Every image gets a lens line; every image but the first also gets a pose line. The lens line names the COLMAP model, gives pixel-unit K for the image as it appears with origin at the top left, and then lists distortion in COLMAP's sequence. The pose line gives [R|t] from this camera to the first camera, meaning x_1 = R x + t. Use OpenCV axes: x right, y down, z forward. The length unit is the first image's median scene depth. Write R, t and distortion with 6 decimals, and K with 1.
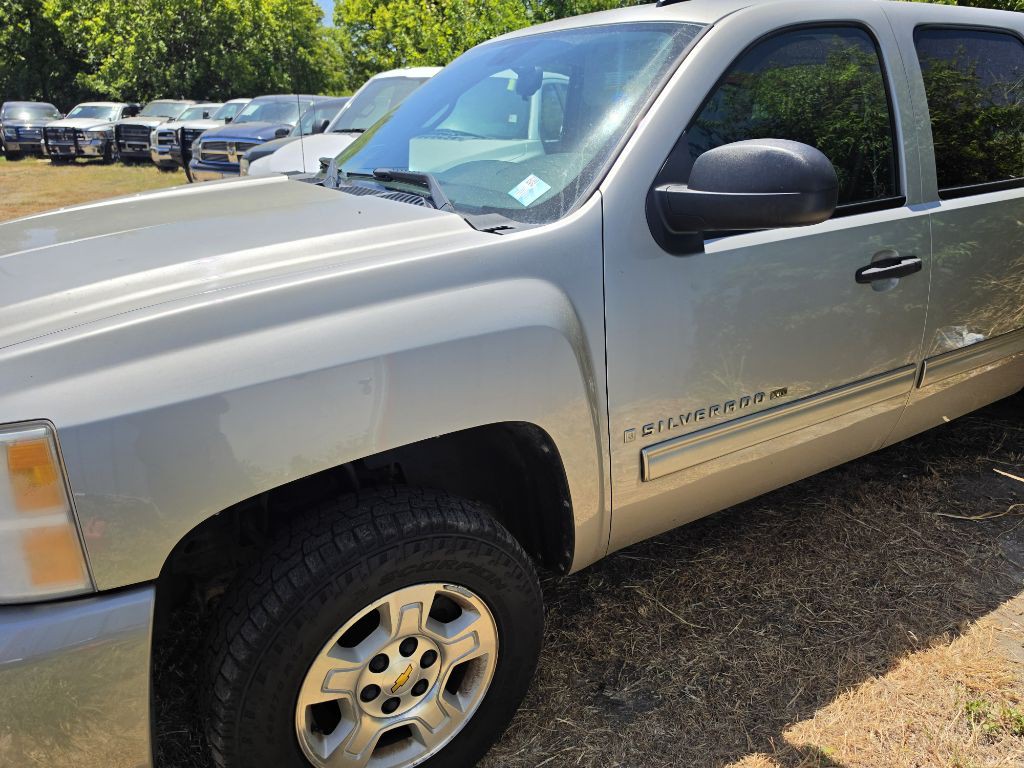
lens RADIAL K [[725.0, 0, 501.1], [0, 725.0, 382.0], [0, 0, 1]] dist [0.035775, -0.044019]
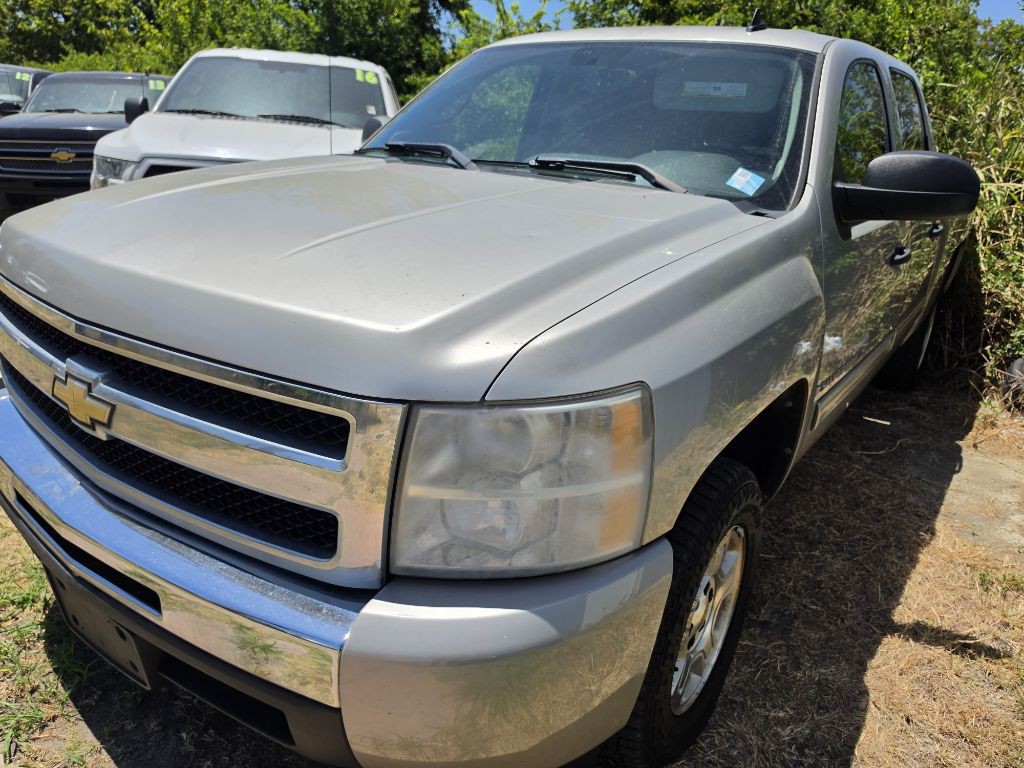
lens RADIAL K [[725.0, 0, 507.1], [0, 725.0, 384.4], [0, 0, 1]] dist [0.035775, -0.044019]
pose [[0.928097, -0.056488, 0.368028, -0.632407], [0.054885, 0.998383, 0.014829, 0.015903], [-0.368270, 0.006436, 0.929697, 0.056923]]
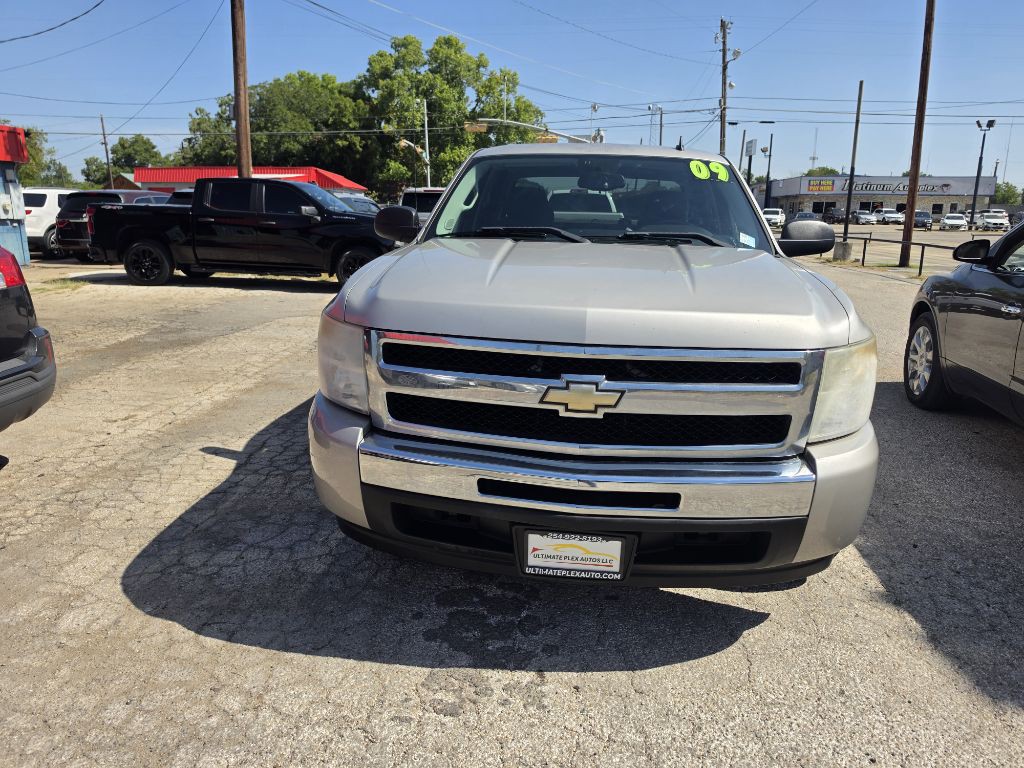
lens RADIAL K [[725.0, 0, 524.5], [0, 725.0, 366.4], [0, 0, 1]] dist [0.035775, -0.044019]
pose [[0.611389, -0.129386, 0.780681, -1.632418], [0.226730, 0.973824, -0.016167, -0.026090], [-0.758153, 0.186888, 0.624721, 0.227744]]
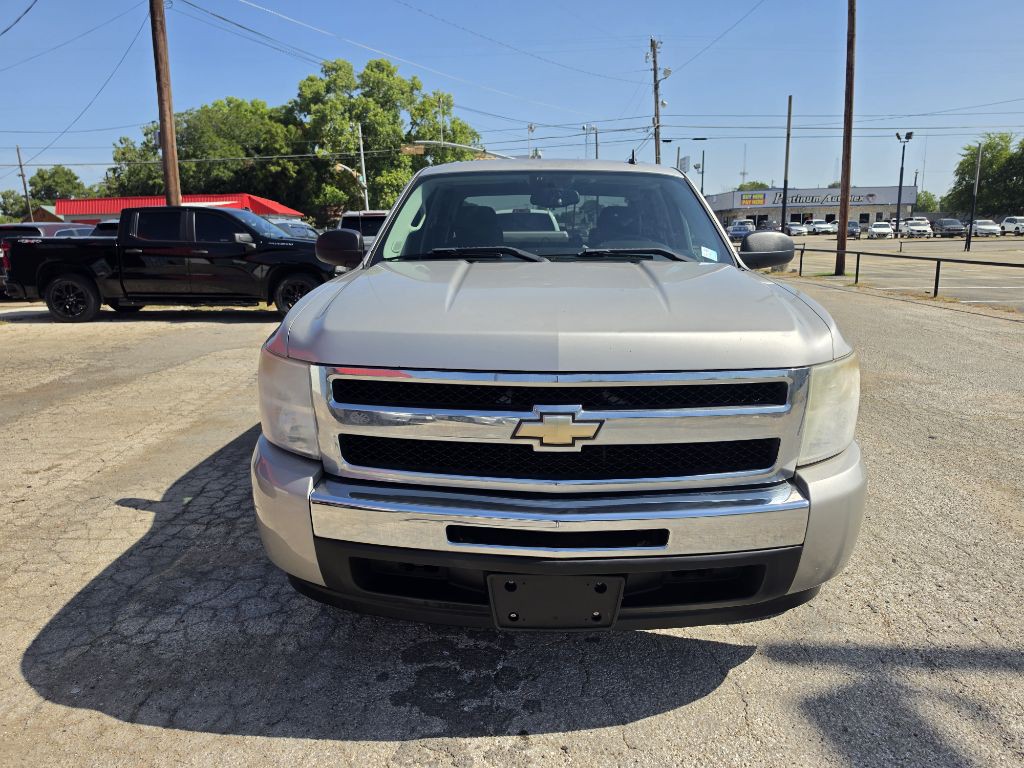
lens RADIAL K [[725.0, 0, 521.8], [0, 725.0, 375.6], [0, 0, 1]] dist [0.035775, -0.044019]
pose [[0.549121, -0.143063, 0.823407, -1.572117], [0.270976, 0.962492, -0.013483, -0.049927], [-0.790594, 0.230528, 0.567291, 0.306819]]
